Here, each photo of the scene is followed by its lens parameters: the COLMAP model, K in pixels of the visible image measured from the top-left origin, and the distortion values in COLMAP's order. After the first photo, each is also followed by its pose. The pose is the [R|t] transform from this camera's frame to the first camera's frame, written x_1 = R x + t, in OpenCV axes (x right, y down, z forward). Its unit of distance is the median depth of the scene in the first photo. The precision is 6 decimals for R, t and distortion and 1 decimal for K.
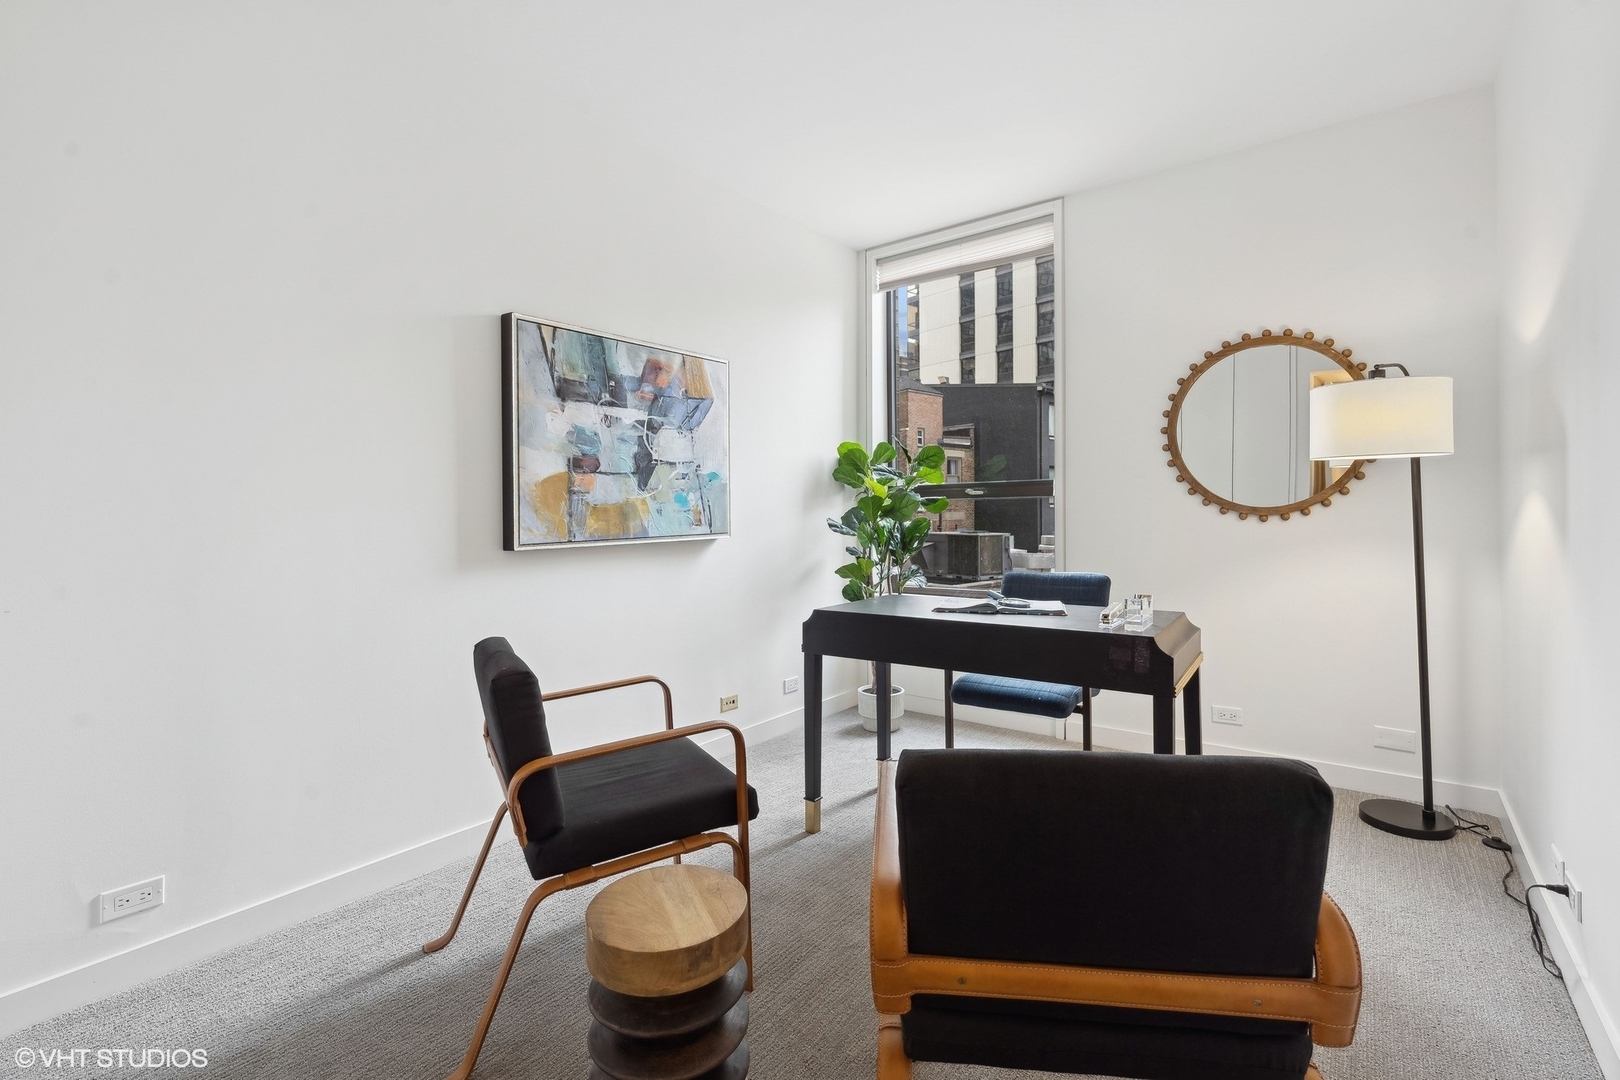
lens RADIAL K [[740.6, 0, 804.2], [0, 740.6, 507.3], [0, 0, 1]] dist [-0.004035, -0.000842]
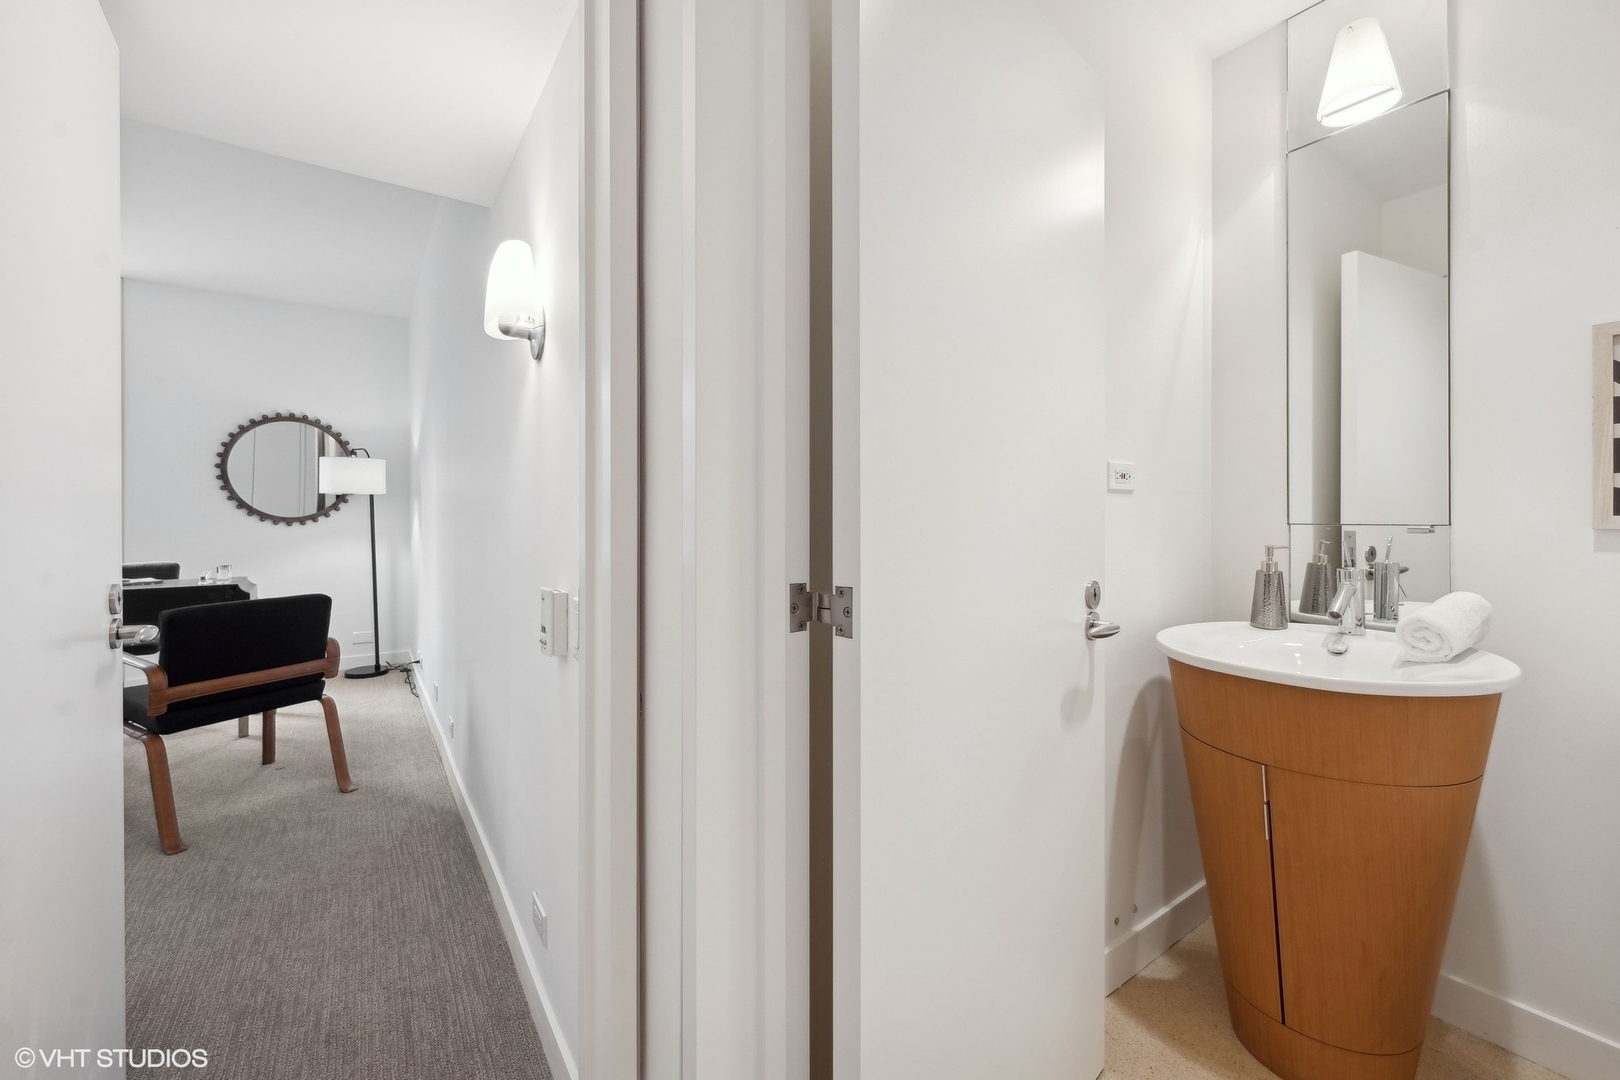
lens RADIAL K [[654.8, 0, 805.1], [0, 654.8, 529.1], [0, 0, 1]] dist [-0.002822, -0.000031]
pose [[0.309629, -0.000887, 0.950857, -0.439686], [-0.006521, 0.999974, 0.003056, 0.014509], [-0.950835, -0.007146, 0.309615, -0.591650]]
